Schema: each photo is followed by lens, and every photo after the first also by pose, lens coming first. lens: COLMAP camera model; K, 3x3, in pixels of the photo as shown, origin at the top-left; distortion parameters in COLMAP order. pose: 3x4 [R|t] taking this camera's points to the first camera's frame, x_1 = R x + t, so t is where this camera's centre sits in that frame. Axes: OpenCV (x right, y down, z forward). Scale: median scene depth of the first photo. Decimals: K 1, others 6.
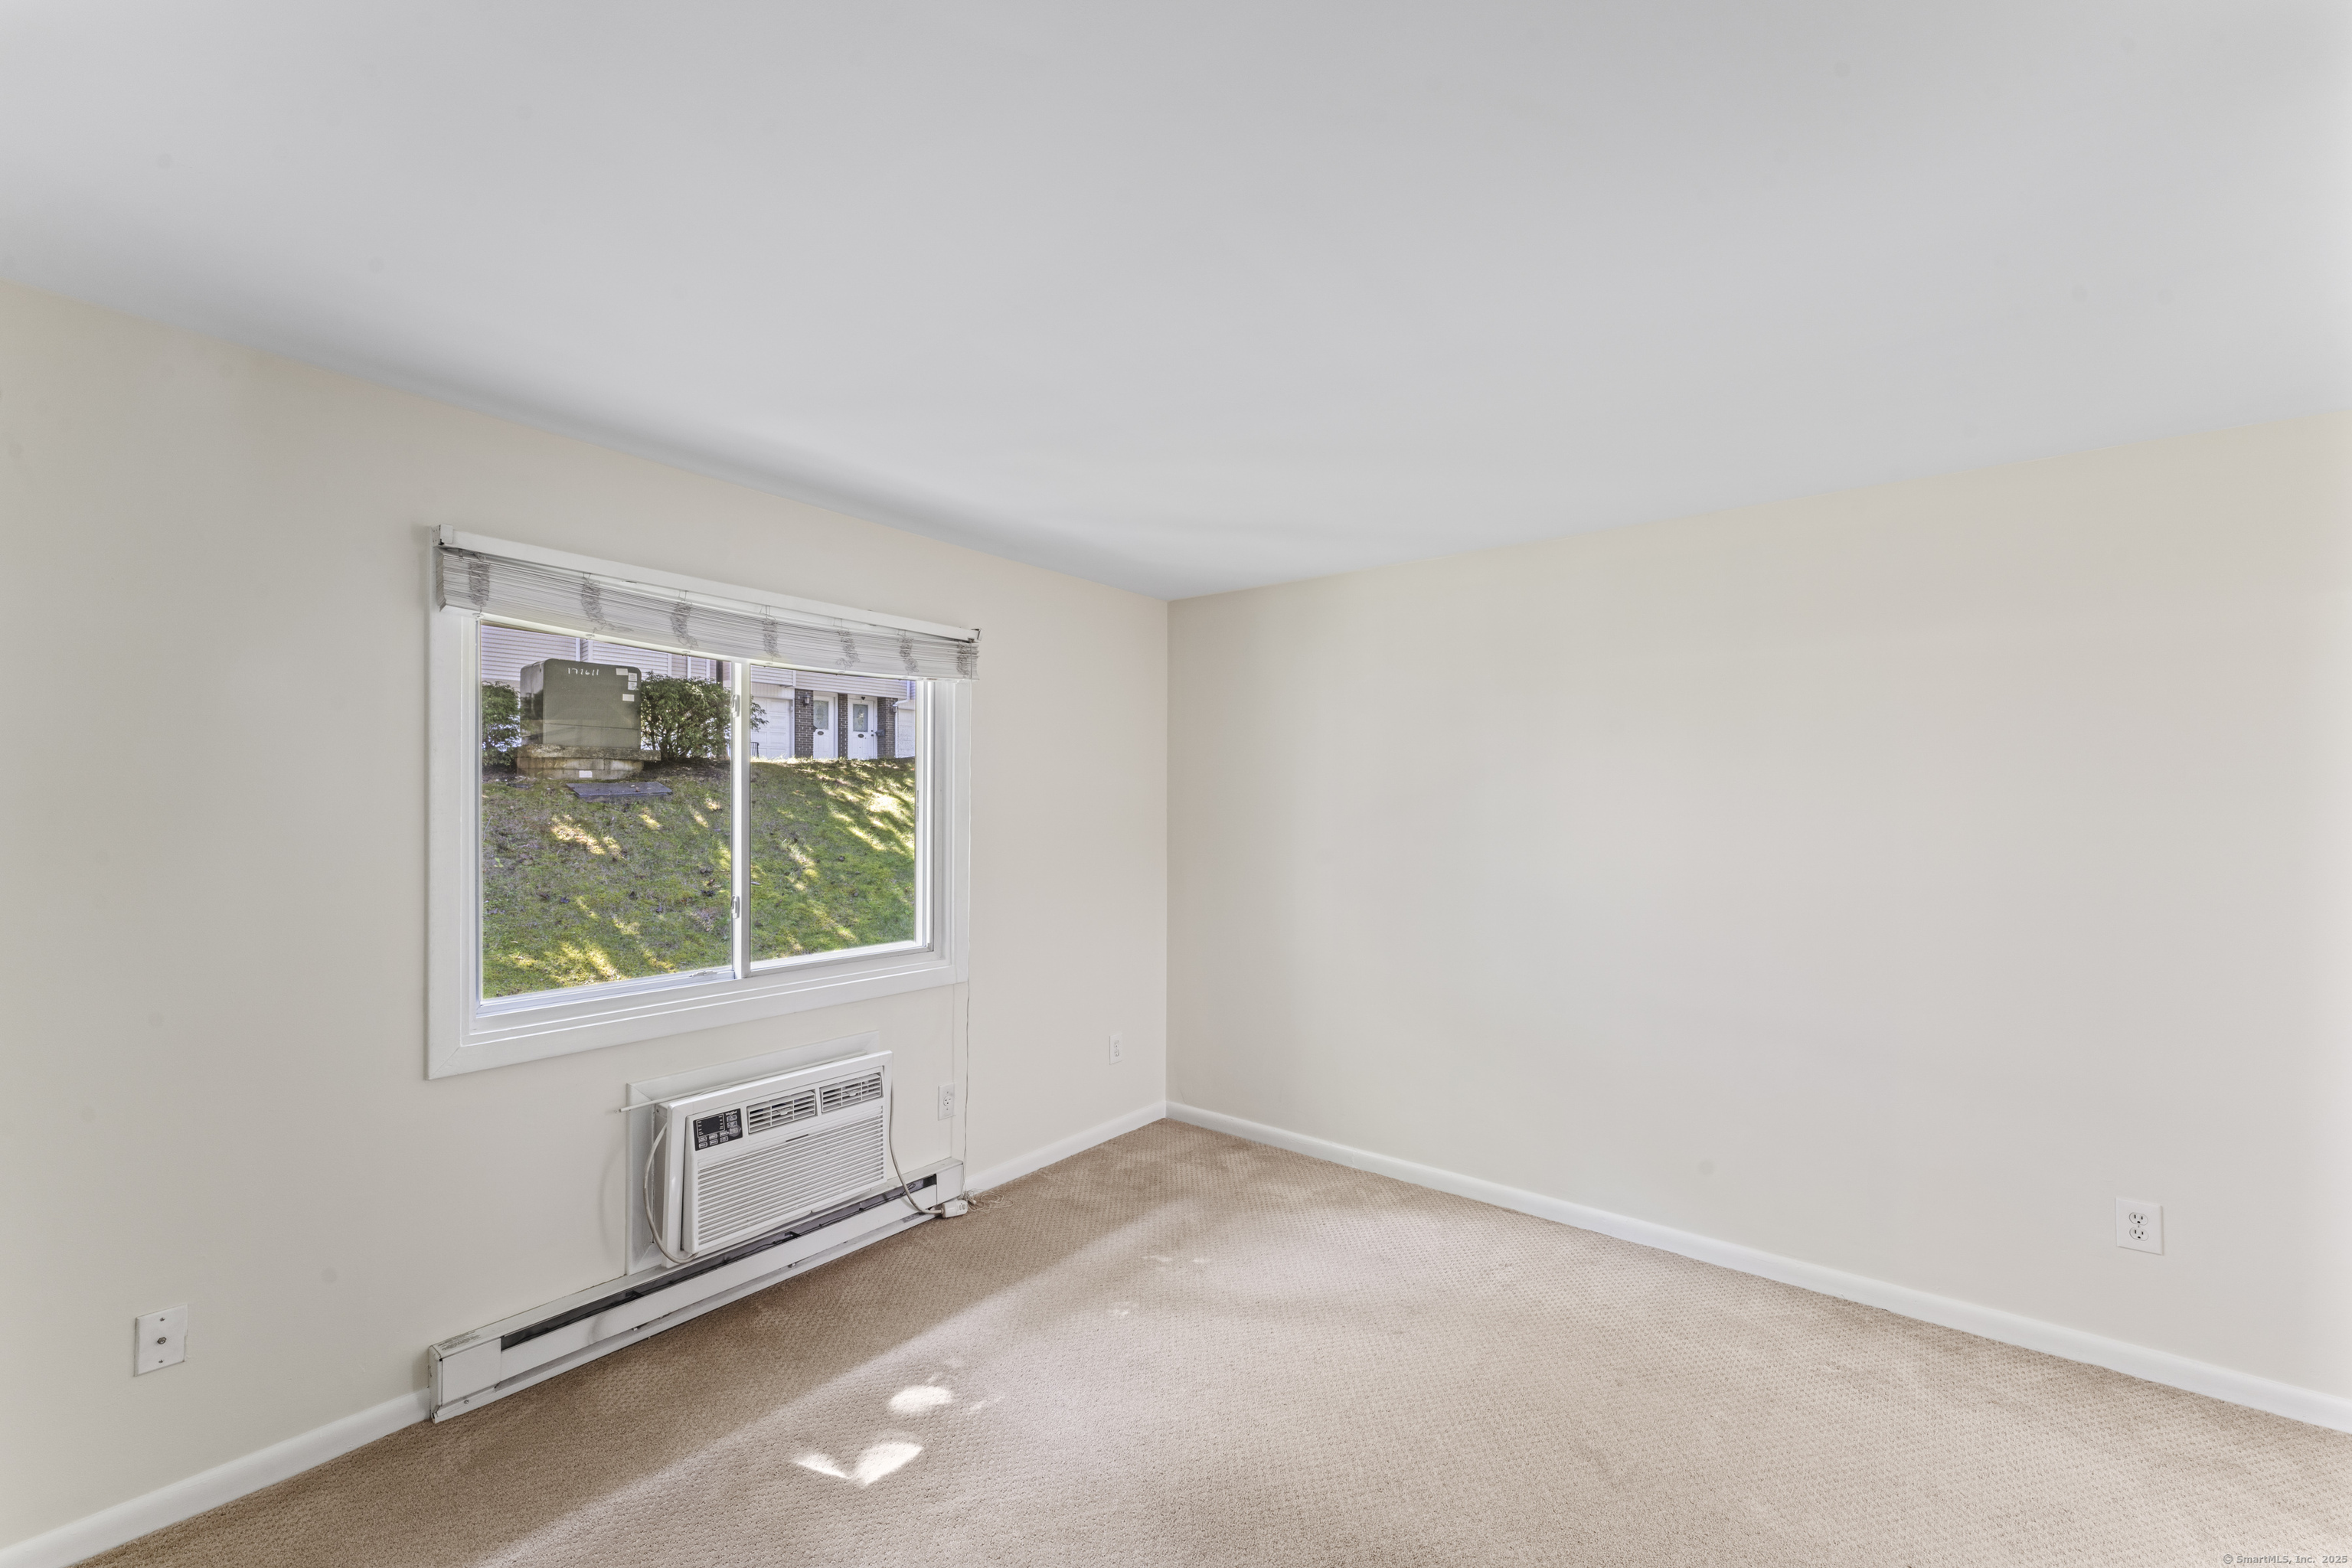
lens RADIAL K [[946.7, 0, 1183.9], [0, 946.7, 804.5], [0, 0, 1]] dist [0.000463, 0.000507]
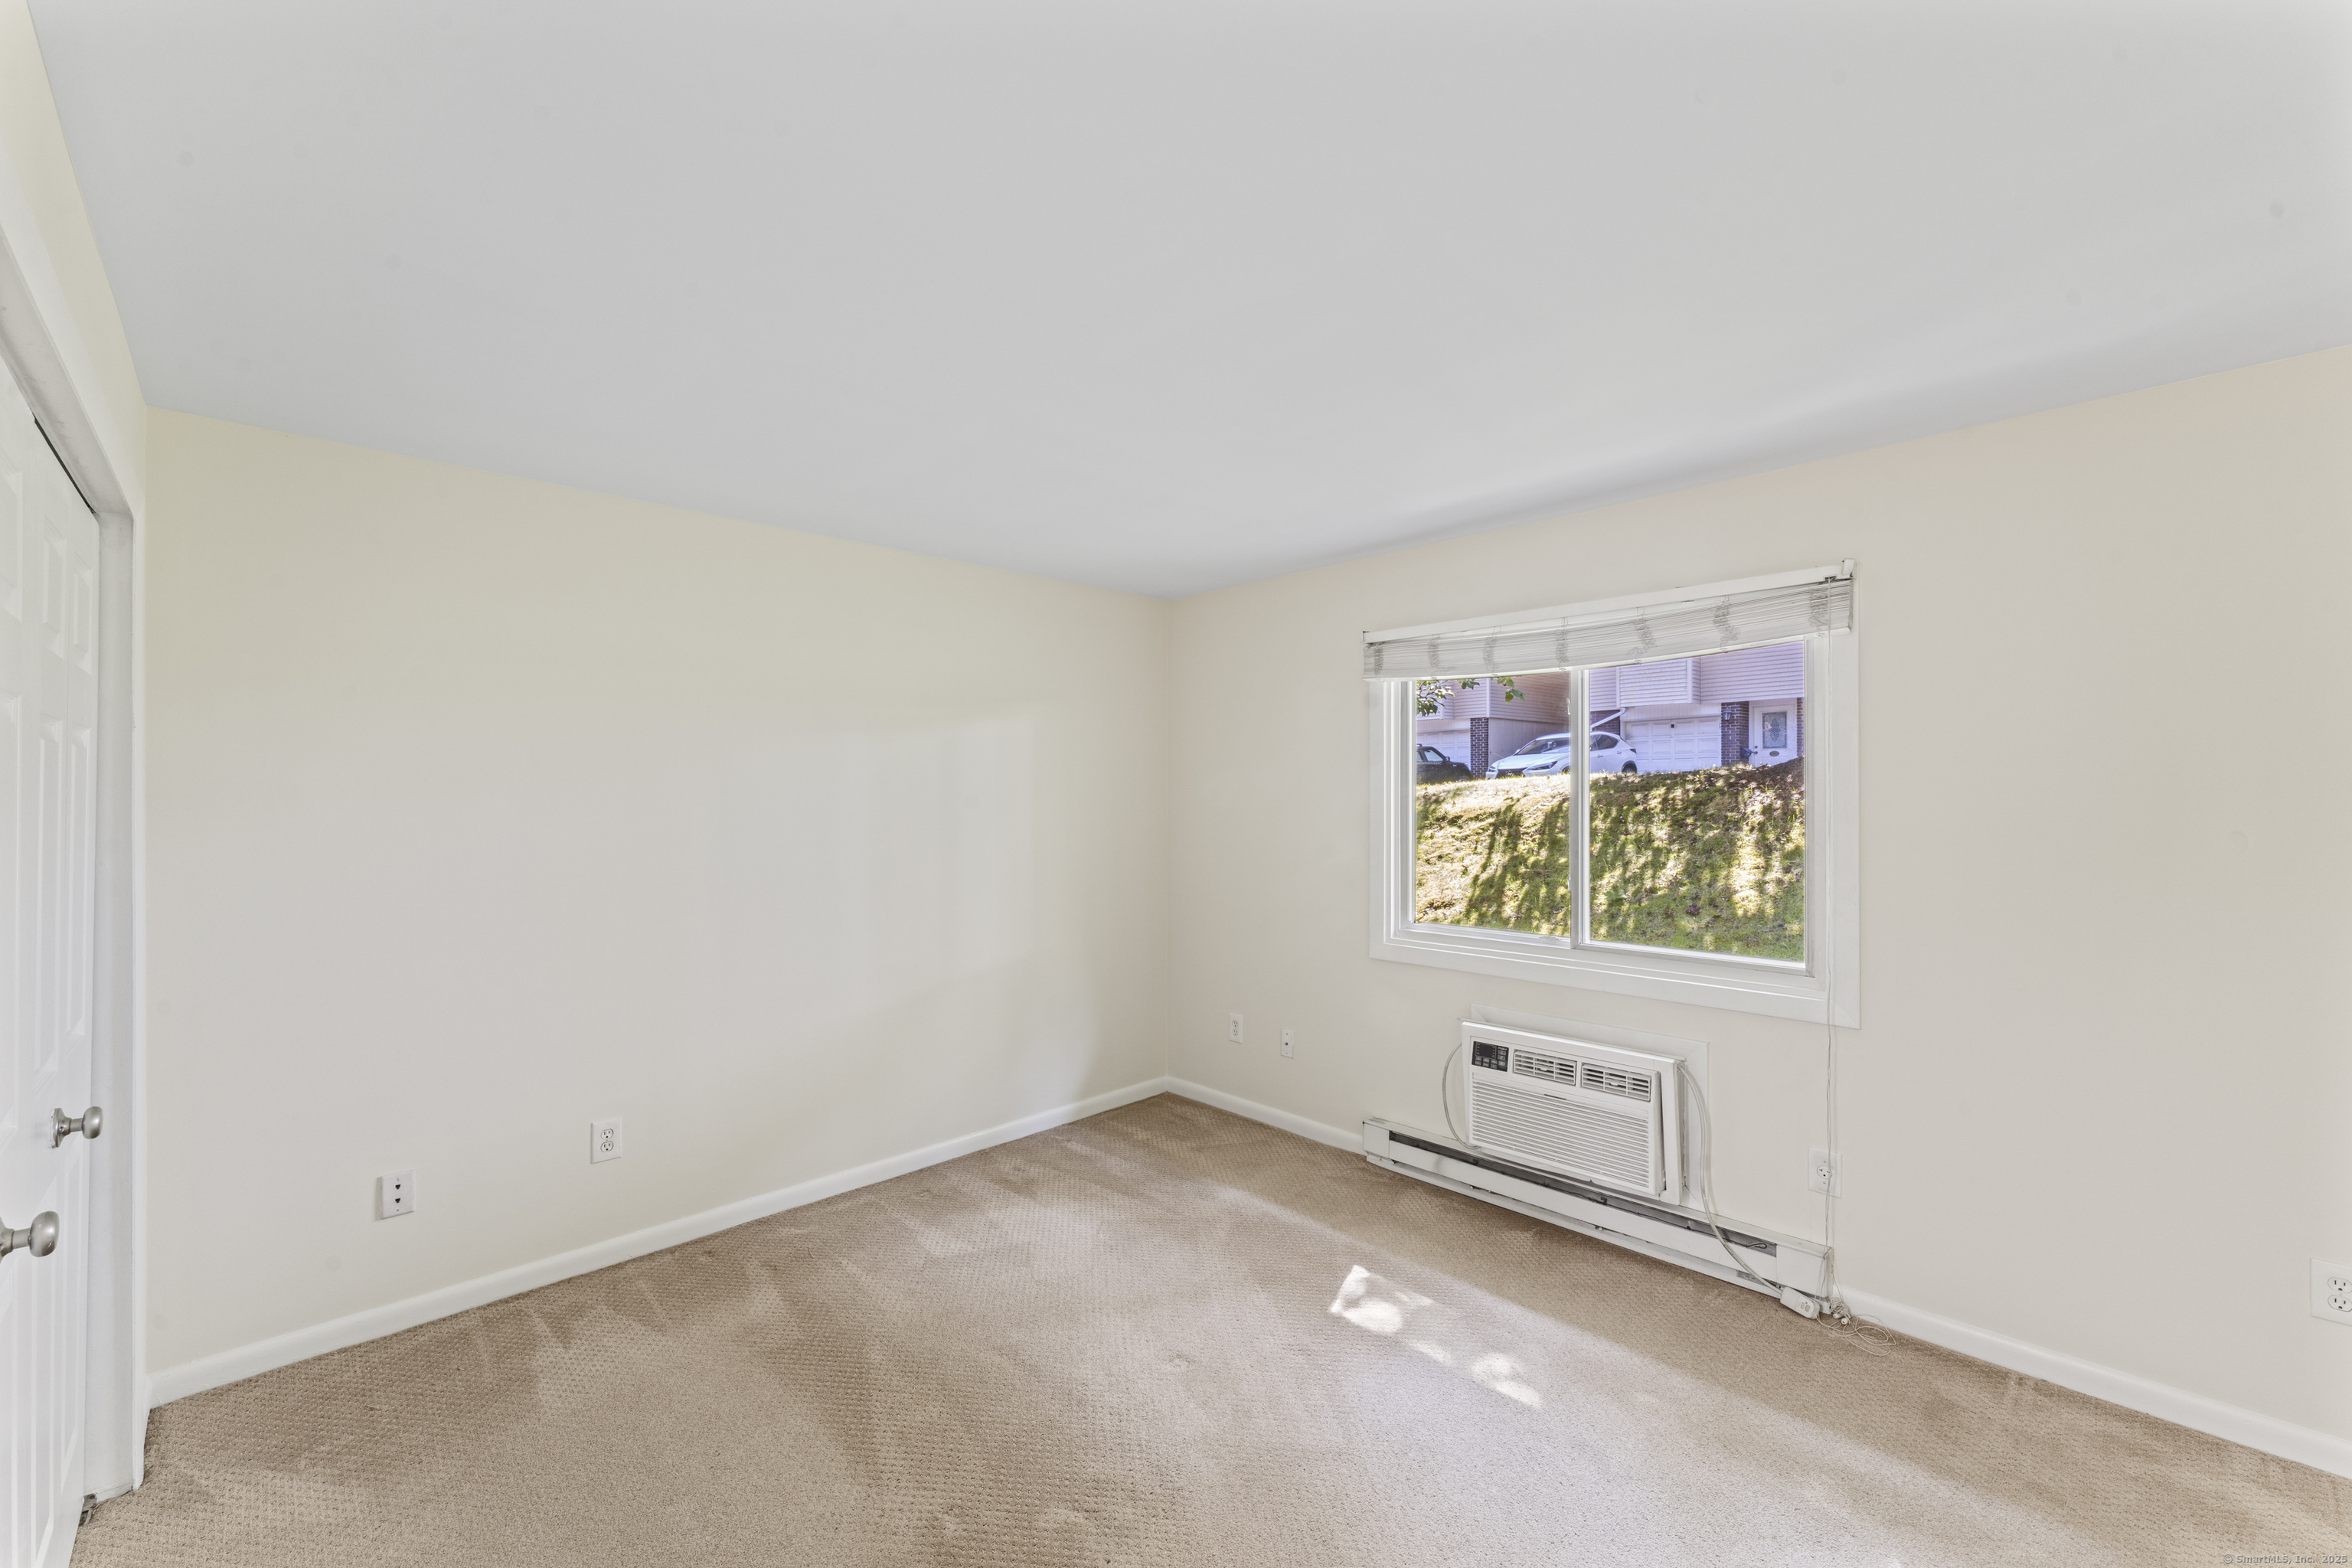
lens RADIAL K [[946.7, 0, 1173.4], [0, 946.7, 786.6], [0, 0, 1]] dist [0.000463, 0.000507]
pose [[-0.146405, -0.012497, -0.989146, 0.731736], [0.004399, 0.999902, -0.013284, 0.003252], [0.989215, -0.006297, -0.146336, 0.703388]]
